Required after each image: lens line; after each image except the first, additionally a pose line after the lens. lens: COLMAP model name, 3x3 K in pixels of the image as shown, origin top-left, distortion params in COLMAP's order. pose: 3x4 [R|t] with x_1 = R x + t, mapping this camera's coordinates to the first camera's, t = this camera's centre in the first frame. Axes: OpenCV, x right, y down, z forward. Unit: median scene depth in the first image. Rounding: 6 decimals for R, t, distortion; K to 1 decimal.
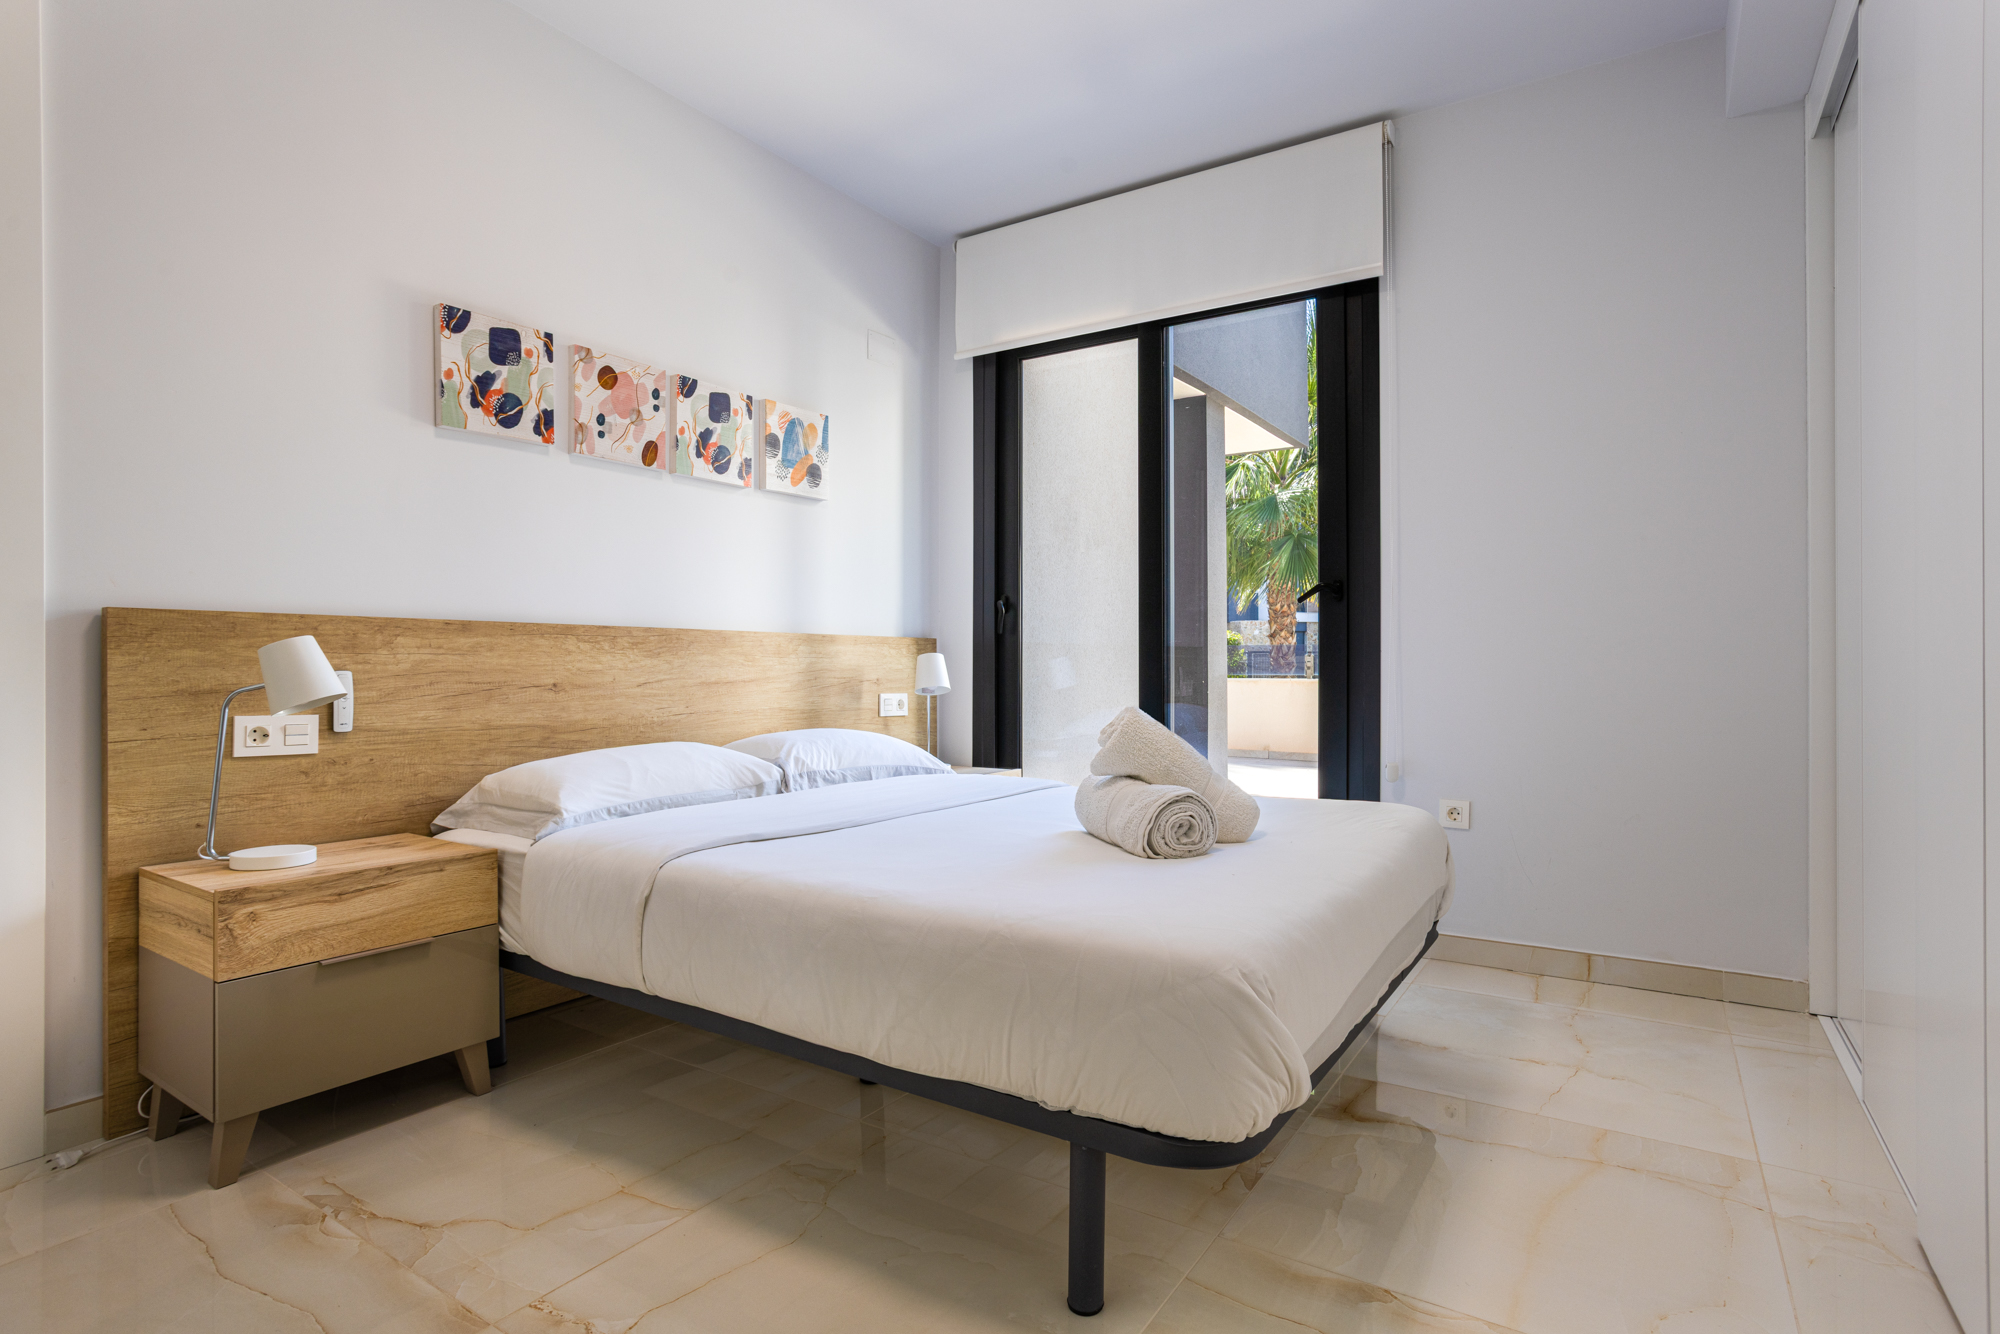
lens RADIAL K [[992.7, 0, 1006.1], [0, 992.7, 653.6], [0, 0, 1]] dist [-0.059895, 0.029111]
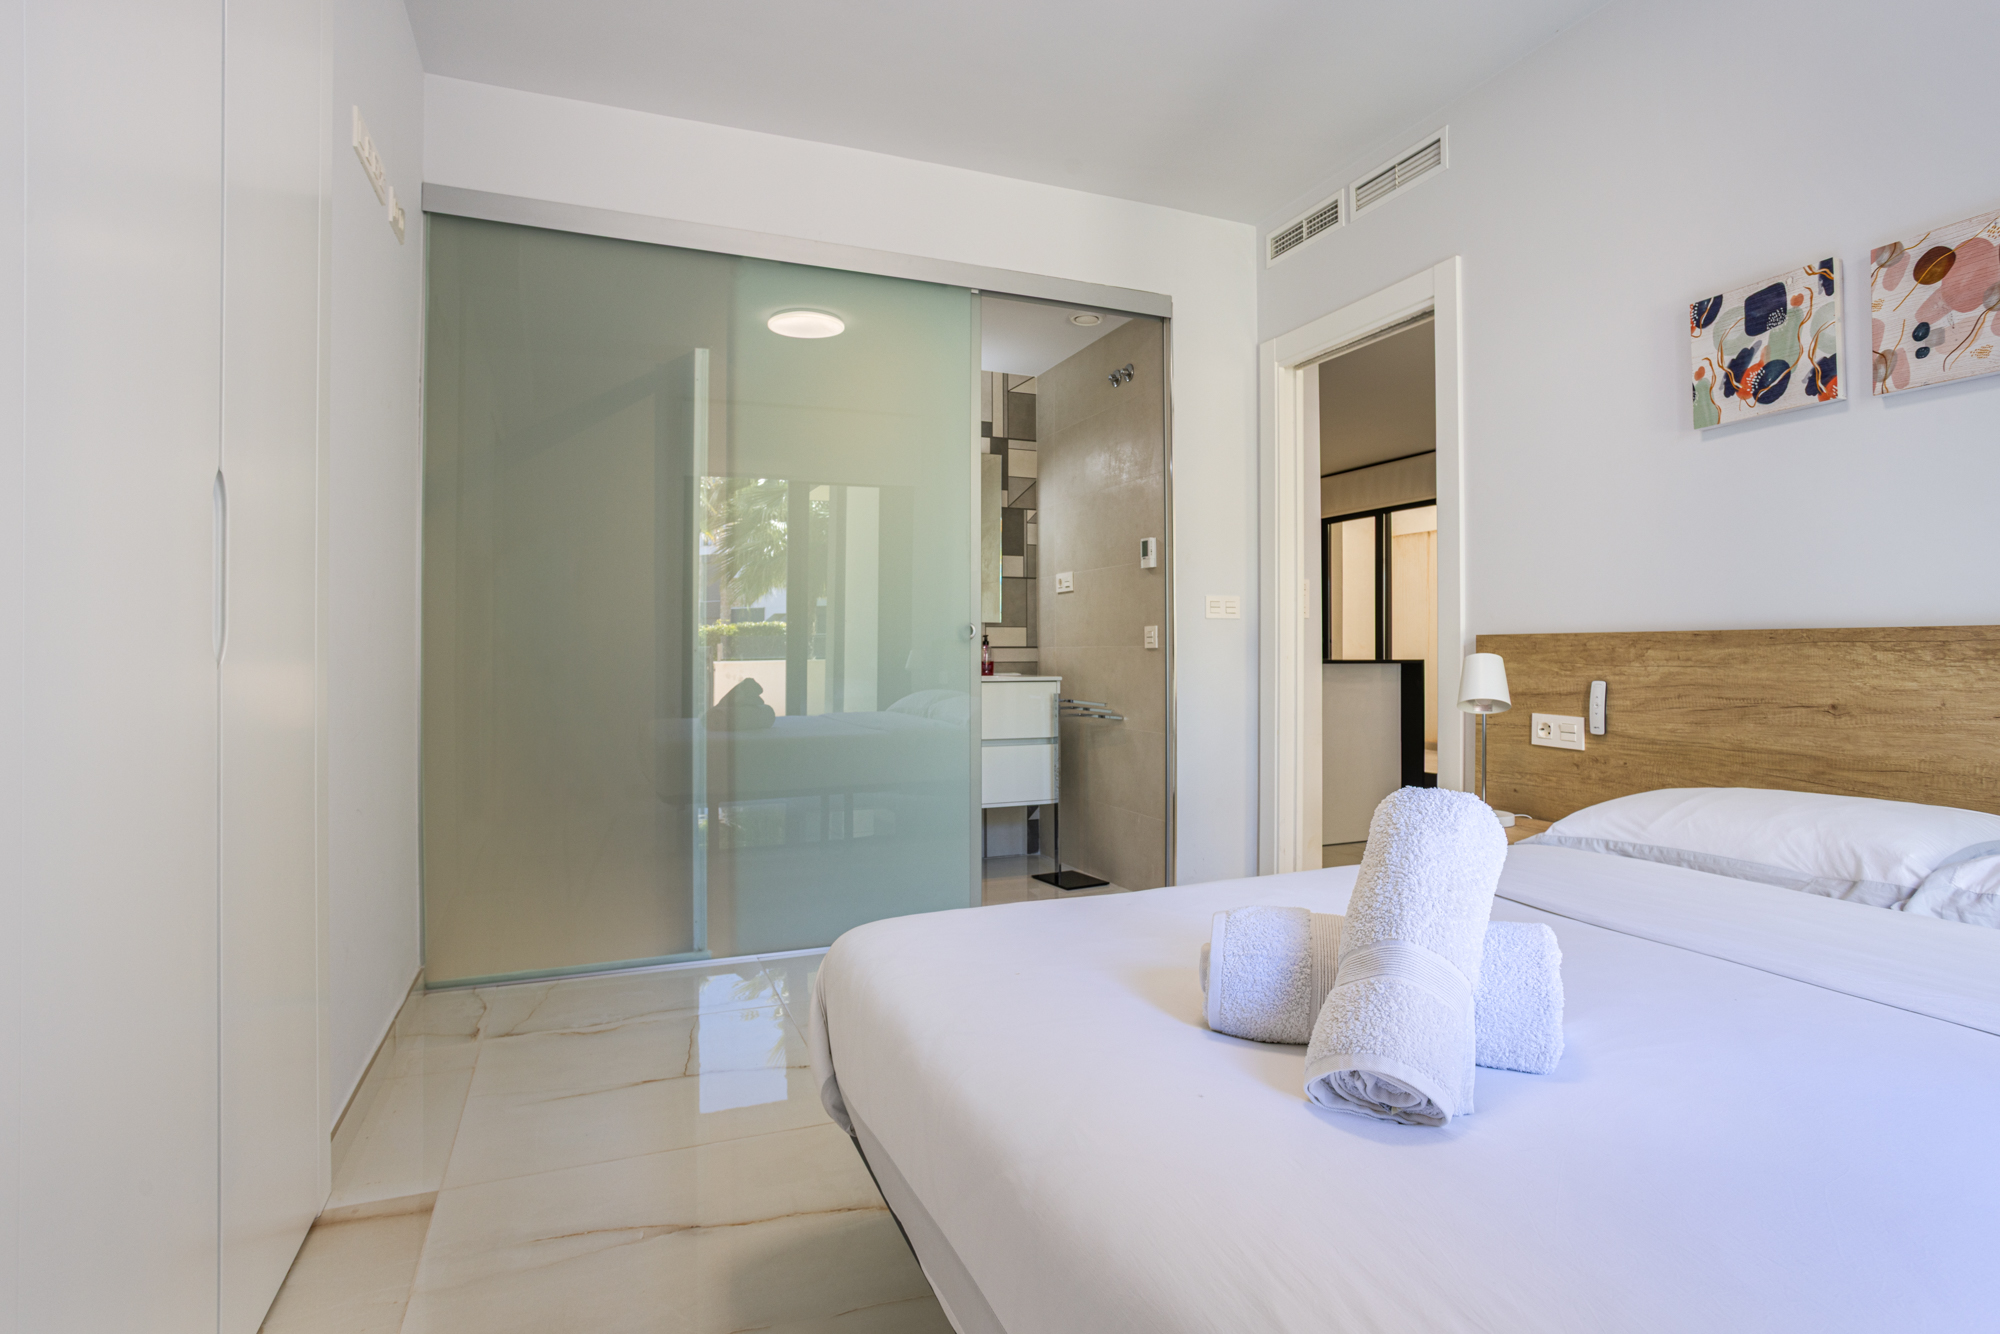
lens RADIAL K [[992.7, 0, 1006.1], [0, 992.7, 653.6], [0, 0, 1]] dist [-0.059895, 0.029111]
pose [[-0.559384, -0.004112, -0.828899, 0.569784], [0.003919, 0.999963, -0.007605, -0.007310], [0.828900, -0.007502, -0.559347, 0.923905]]
